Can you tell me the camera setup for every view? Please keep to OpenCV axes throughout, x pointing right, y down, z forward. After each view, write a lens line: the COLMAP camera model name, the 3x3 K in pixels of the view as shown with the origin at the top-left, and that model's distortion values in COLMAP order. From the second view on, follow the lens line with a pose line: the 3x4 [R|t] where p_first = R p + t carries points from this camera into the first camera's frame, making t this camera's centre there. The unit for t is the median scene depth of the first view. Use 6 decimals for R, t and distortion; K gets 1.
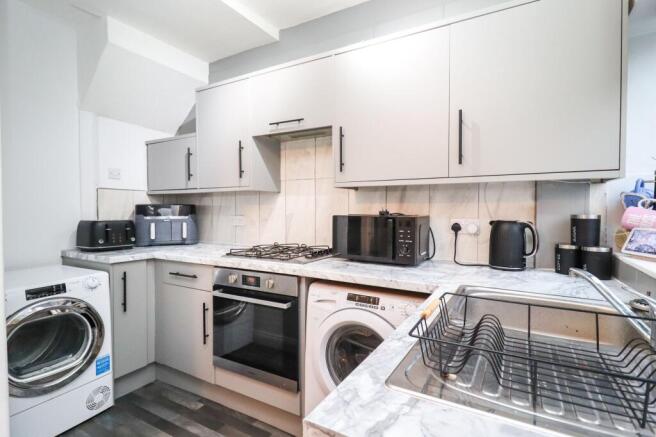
lens RADIAL K [[314.6, 0, 329.6], [0, 314.6, 215.5], [0, 0, 1]] dist [0.000072, -0.000608]
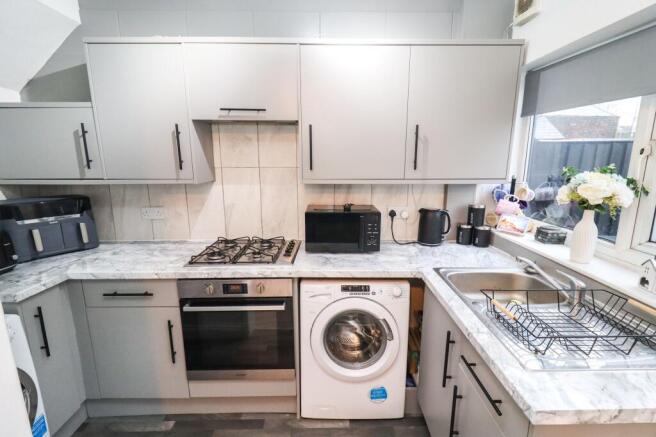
lens RADIAL K [[314.3, 0, 328.0], [0, 314.3, 218.5], [0, 0, 1]] dist [-0.013718, -0.000157]
pose [[0.857969, -0.088339, 0.506049, -0.454532], [0.000836, 0.985342, 0.170589, -0.158589], [-0.513701, -0.145937, 0.845466, 0.079151]]
